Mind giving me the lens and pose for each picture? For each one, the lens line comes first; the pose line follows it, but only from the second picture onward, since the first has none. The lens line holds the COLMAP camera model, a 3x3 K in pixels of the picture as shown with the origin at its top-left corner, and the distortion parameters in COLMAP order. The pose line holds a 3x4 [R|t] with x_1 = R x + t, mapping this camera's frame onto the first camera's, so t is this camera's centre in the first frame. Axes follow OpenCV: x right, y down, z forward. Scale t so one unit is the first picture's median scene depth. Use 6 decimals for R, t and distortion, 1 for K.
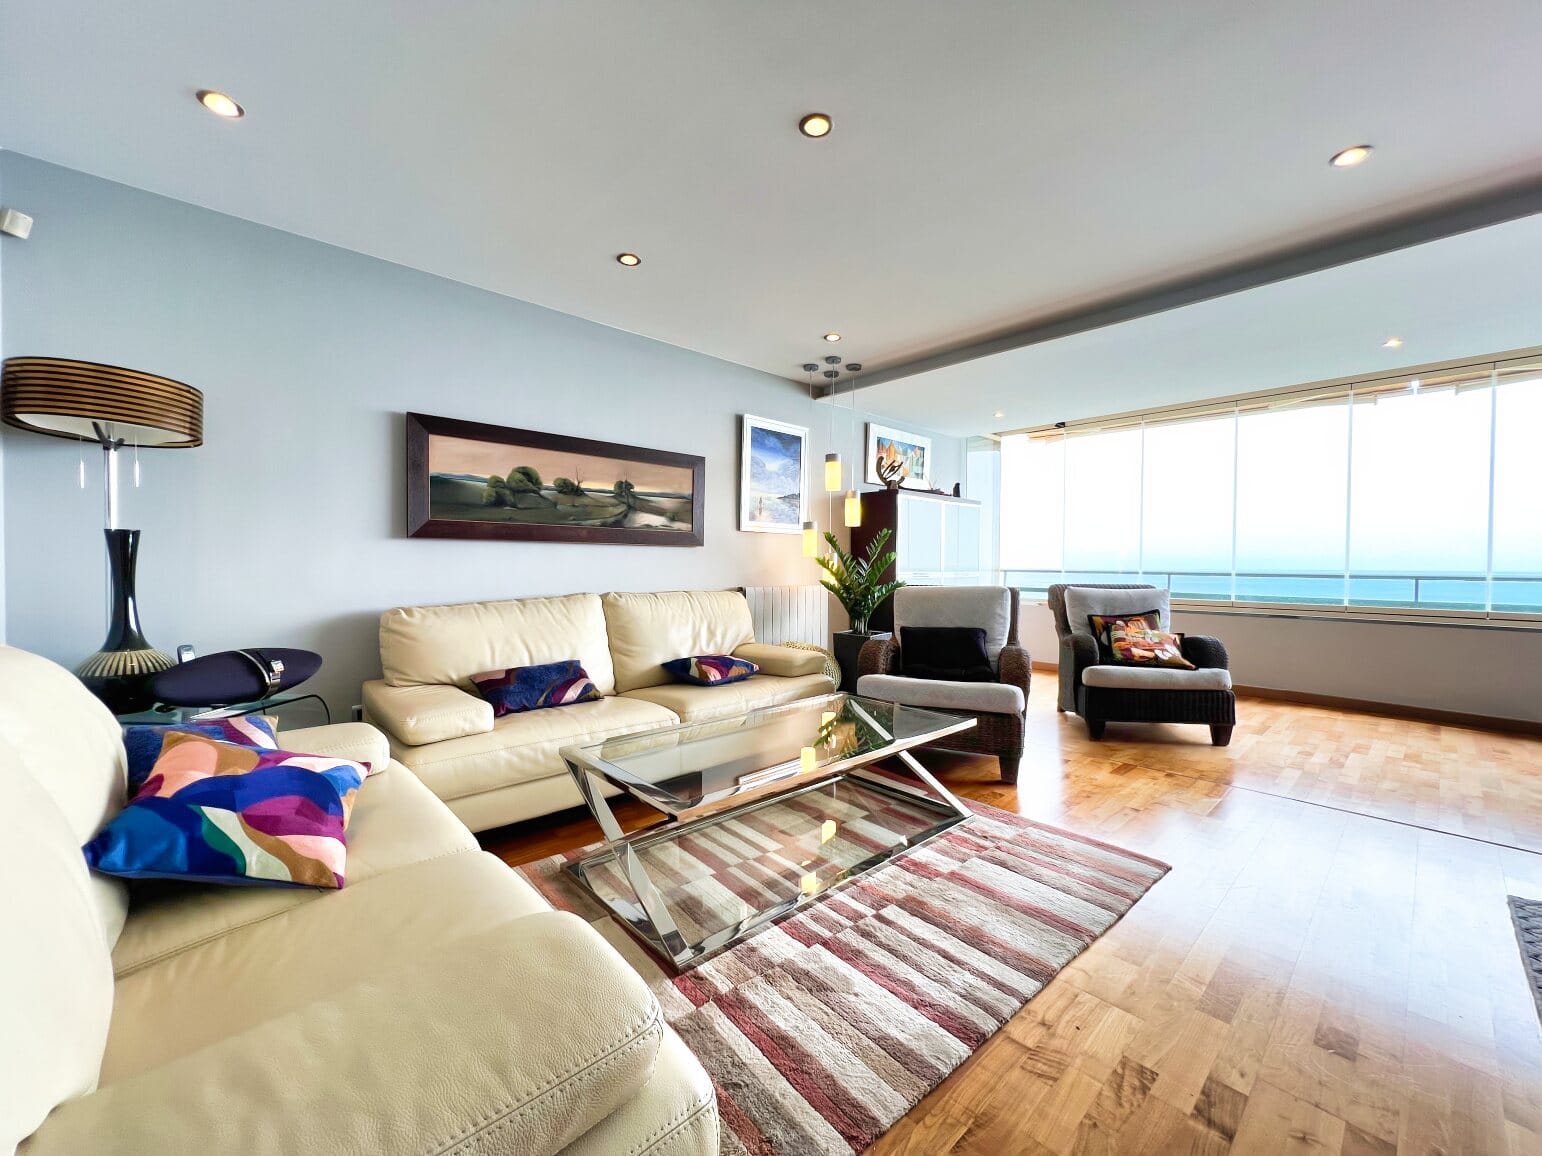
lens RADIAL K [[619.7, 0, 768.7], [0, 619.7, 573.7], [0, 0, 1]] dist [-0.002945, 0.000763]
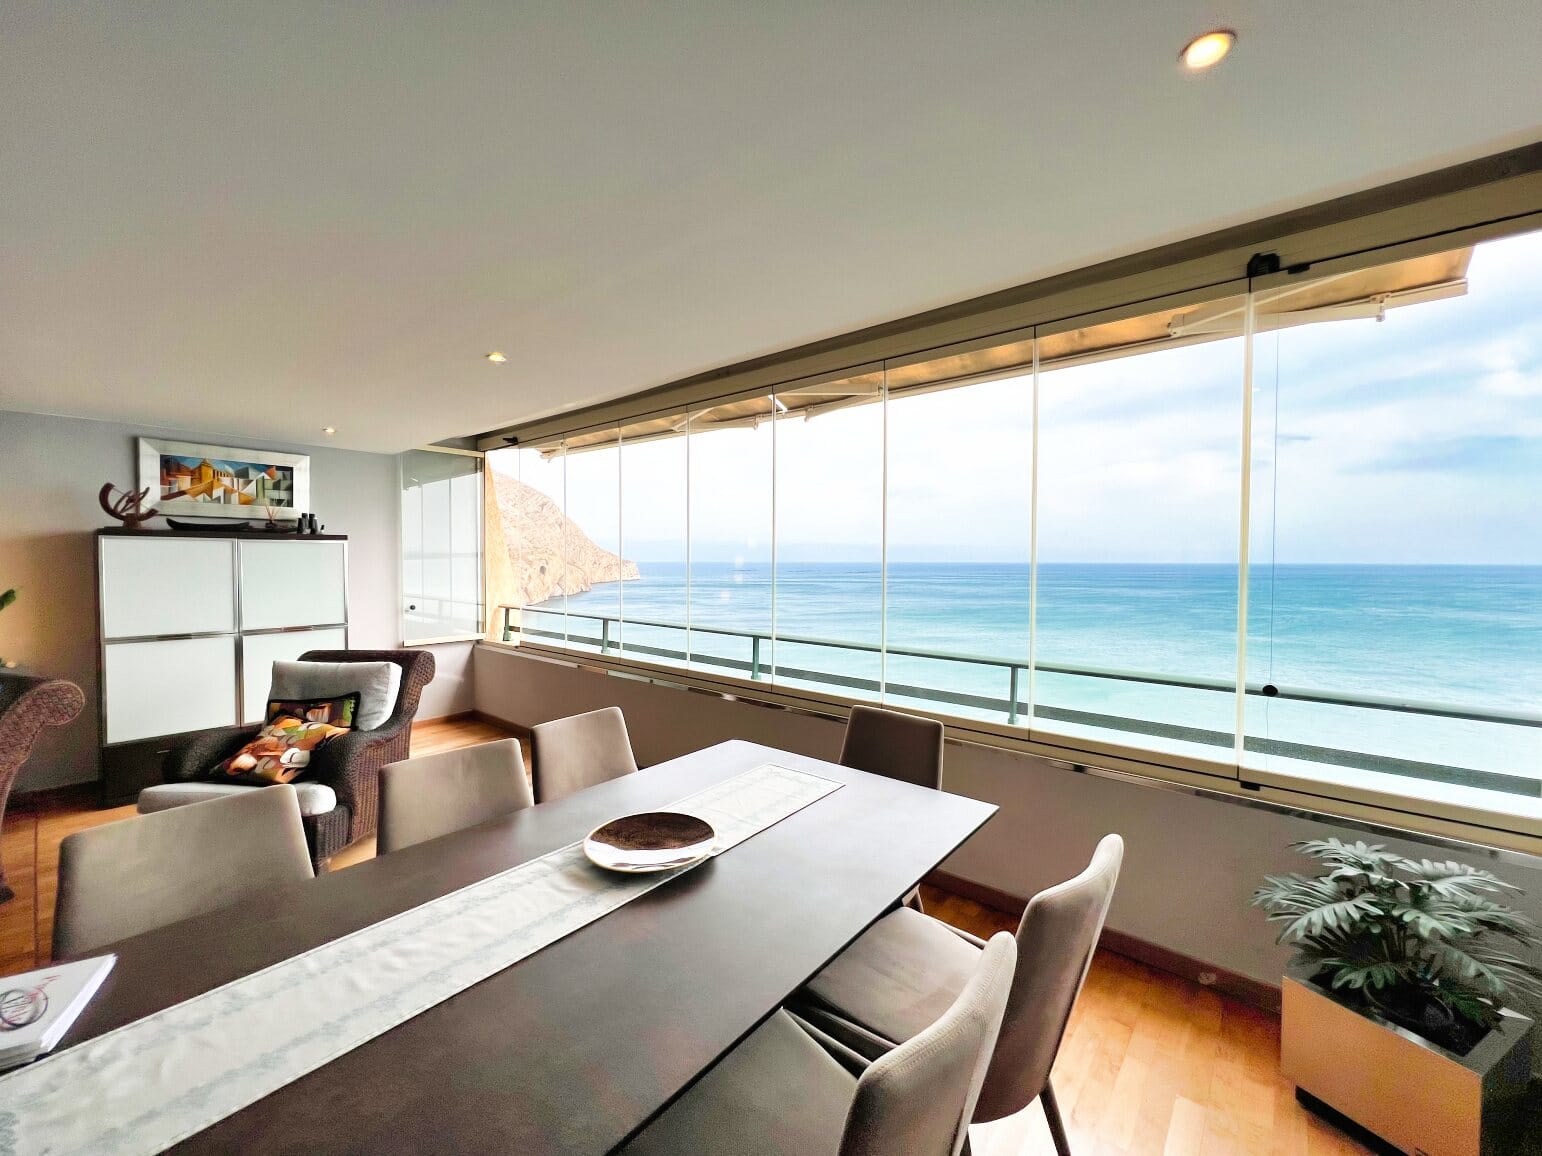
lens RADIAL K [[619.7, 0, 766.6], [0, 619.7, 568.1], [0, 0, 1]] dist [-0.002945, 0.000763]
pose [[0.991464, -0.007917, 0.130138, 1.180553], [0.008067, 0.999967, -0.000623, -0.104684], [-0.130129, 0.001667, 0.991496, 0.189971]]
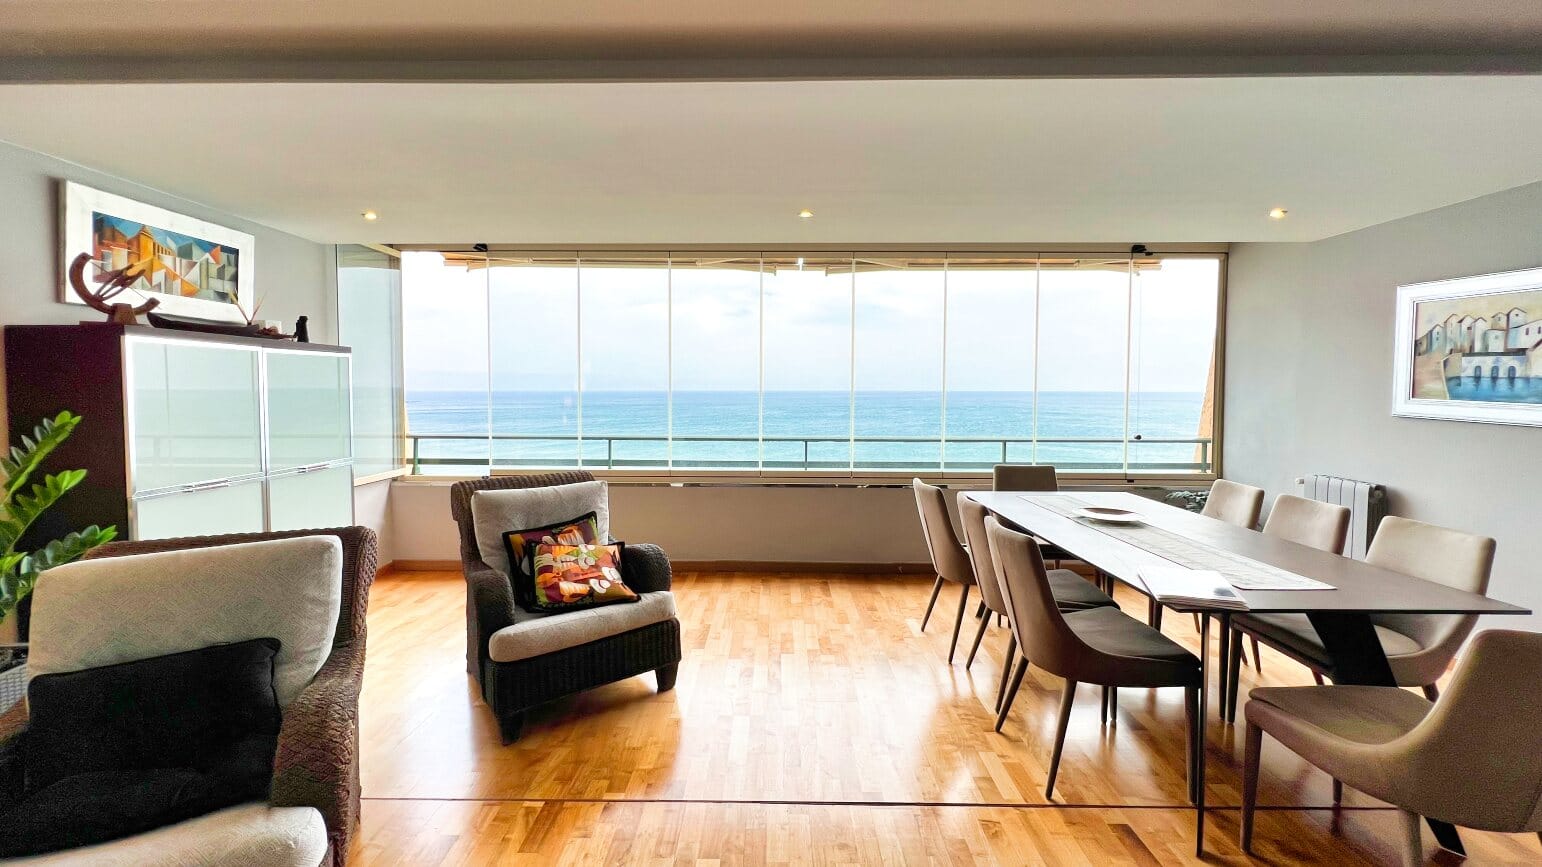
lens RADIAL K [[620.3, 0, 767.9], [0, 620.3, 411.0], [0, 0, 1]] dist [-0.002429, 0.000175]
pose [[0.686205, -0.032046, 0.726702, 0.258114], [0.014825, 0.999438, 0.030074, -0.096894], [-0.727257, -0.009864, 0.686294, 0.369680]]
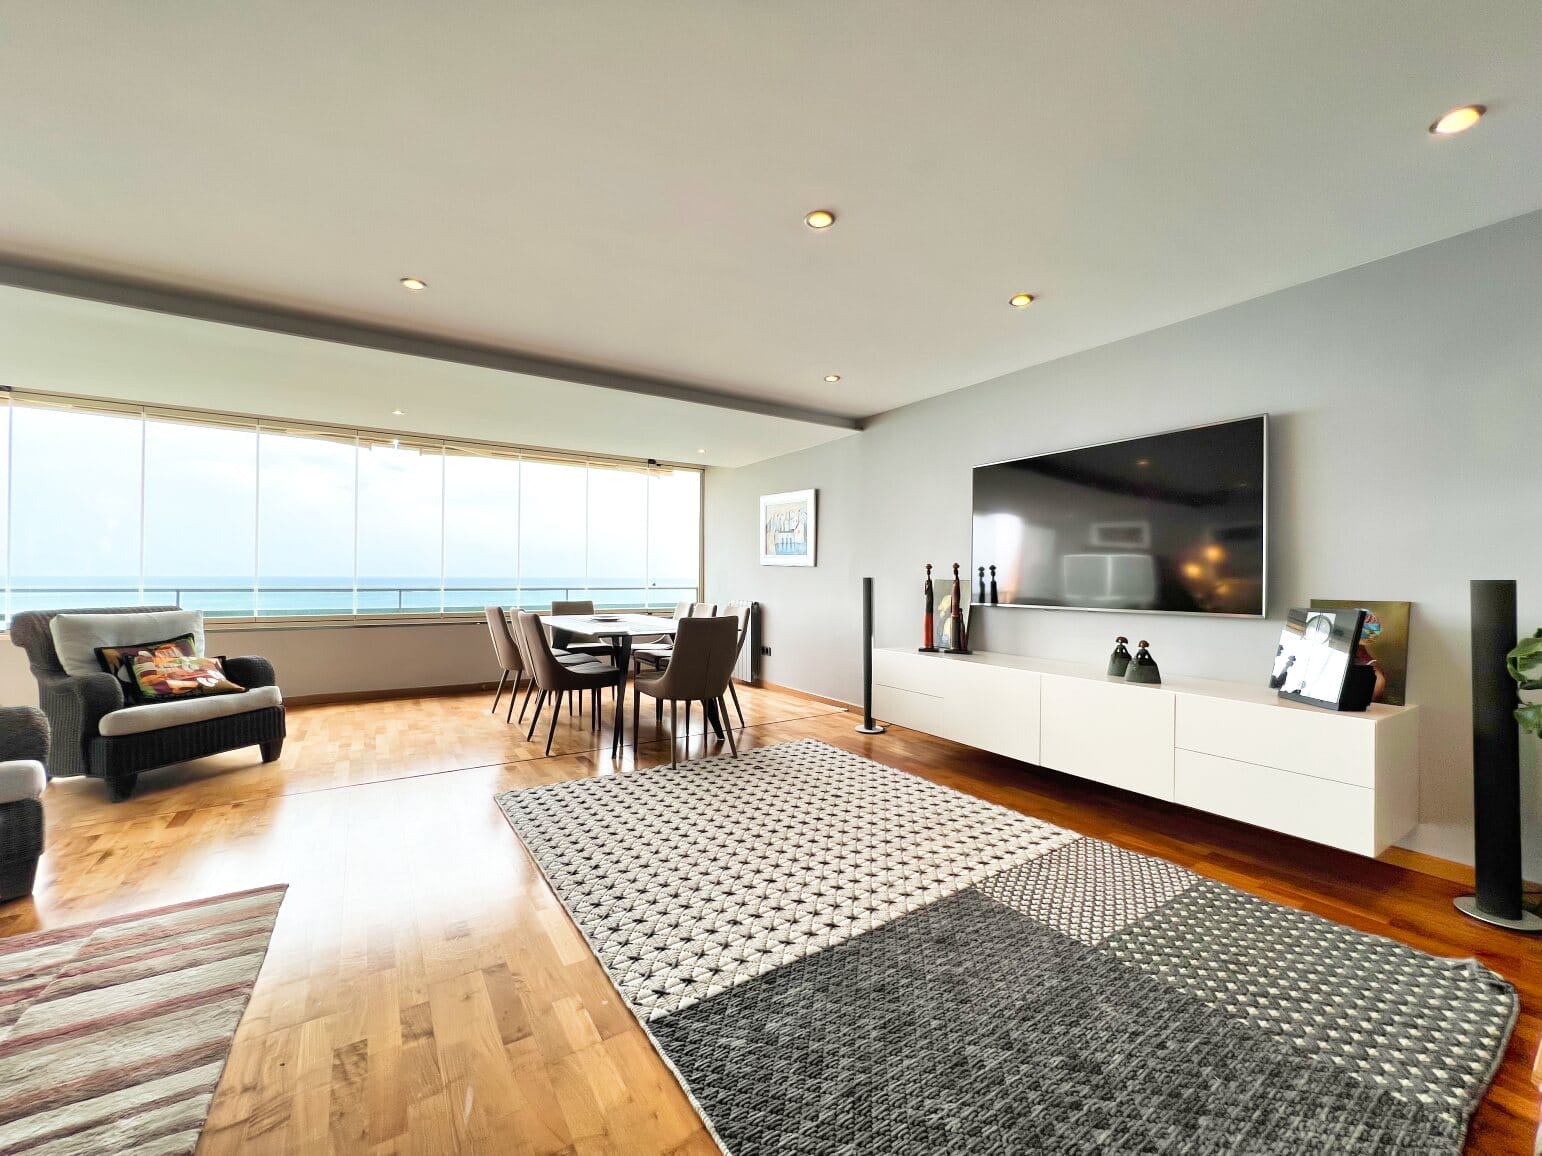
lens RADIAL K [[619.7, 0, 765.4], [0, 619.7, 575.3], [0, 0, 1]] dist [-0.002945, 0.000763]
pose [[0.171008, -0.003765, 0.985262, -0.137613], [0.011242, 0.999935, 0.001870, -0.021974], [-0.985205, 0.010756, 0.171040, 0.016151]]
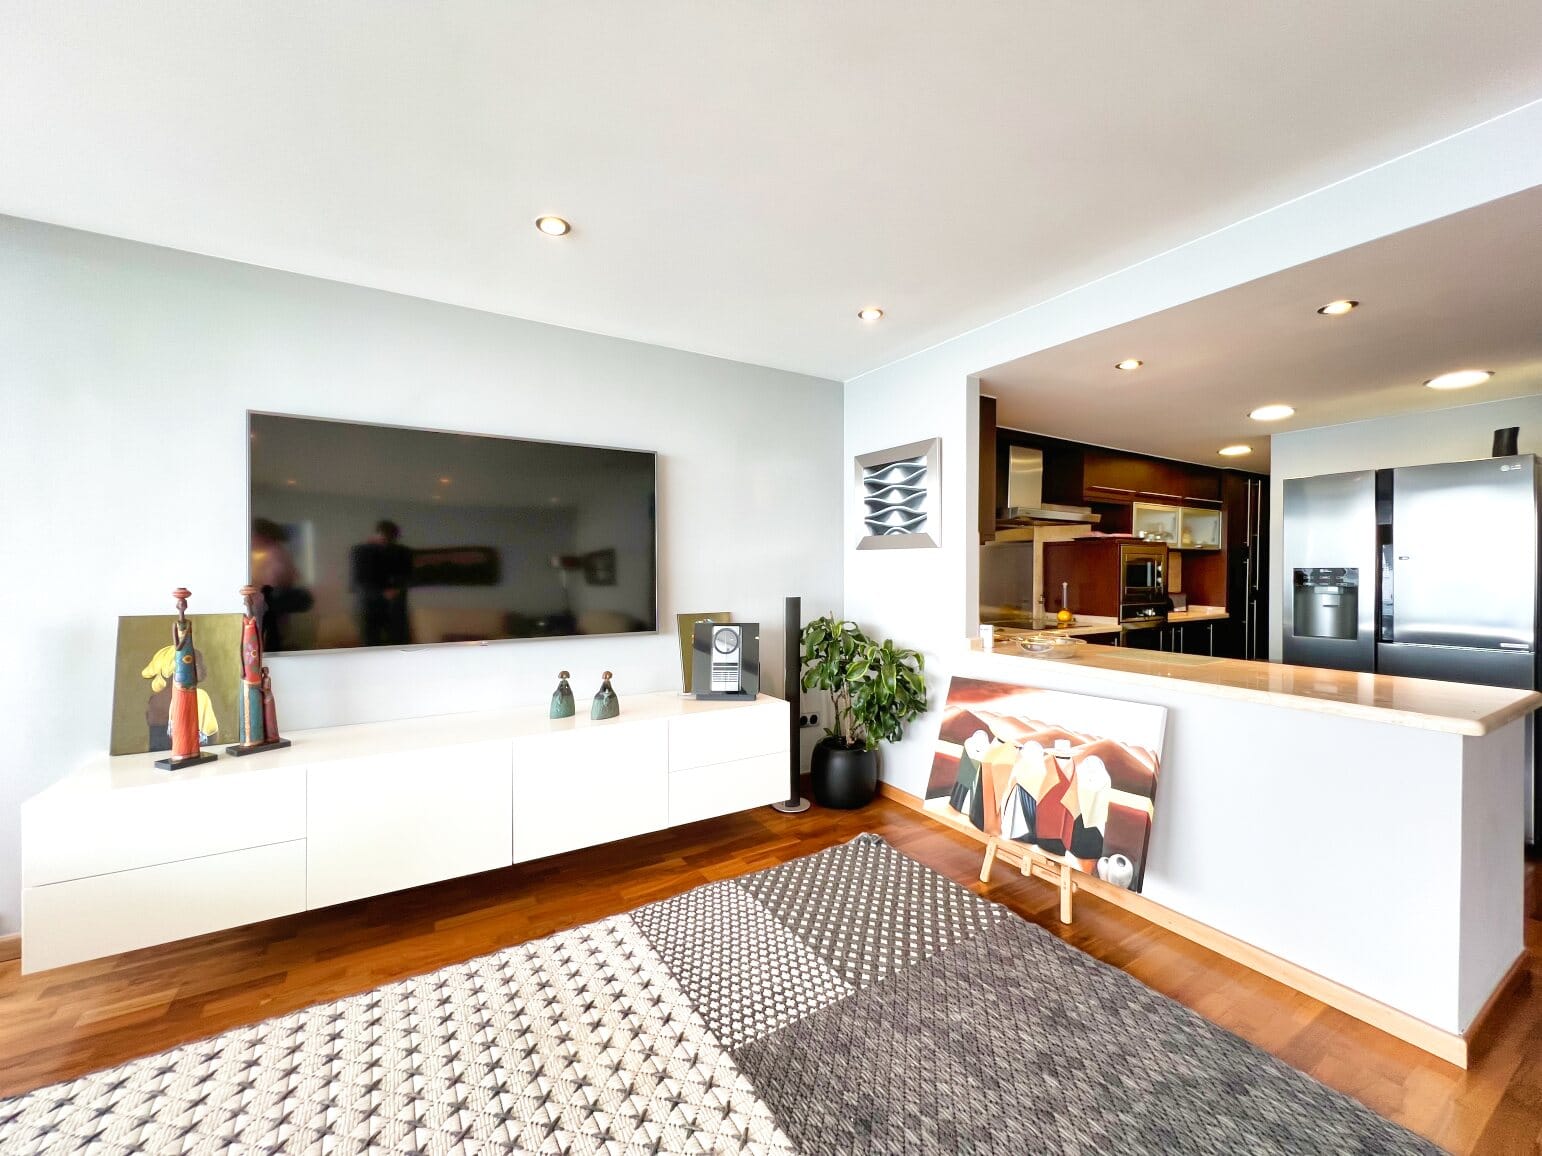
lens RADIAL K [[619.7, 0, 772.9], [0, 619.7, 573.8], [0, 0, 1]] dist [-0.002945, 0.000763]
pose [[-0.979340, -0.009066, 0.202018, 0.380703], [-0.003864, 0.999651, 0.026130, -0.066295], [-0.202184, 0.024809, -0.979033, 0.345367]]
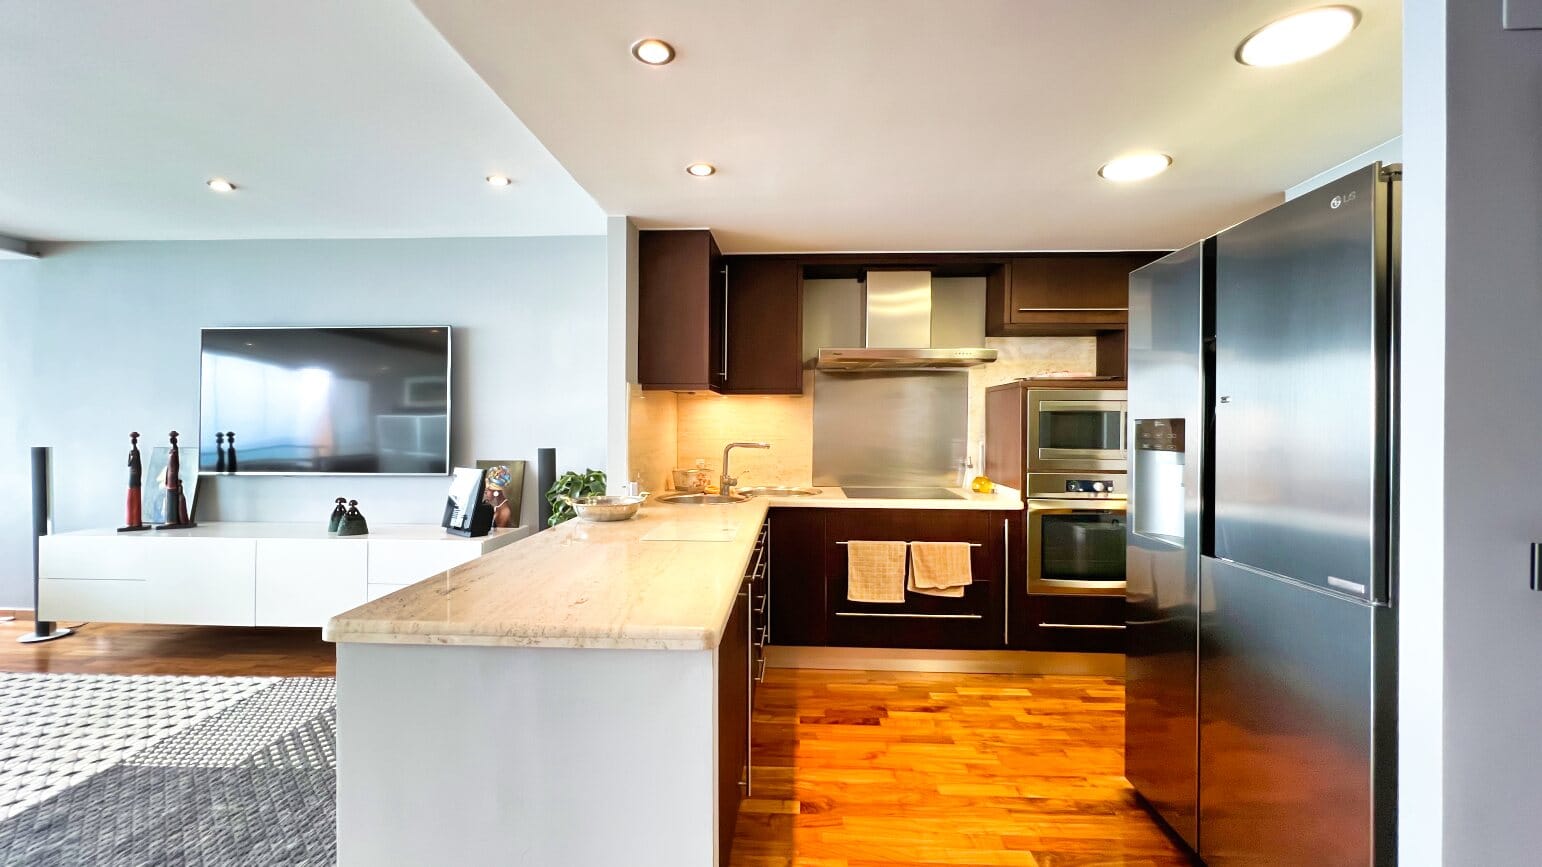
lens RADIAL K [[620.3, 0, 768.3], [0, 620.3, 424.5], [0, 0, 1]] dist [-0.002429, 0.000175]
pose [[-0.700230, -0.007946, 0.713873, -0.400608], [0.003709, 0.999884, 0.014768, -0.058849], [-0.713907, 0.012989, -0.700120, -0.112803]]
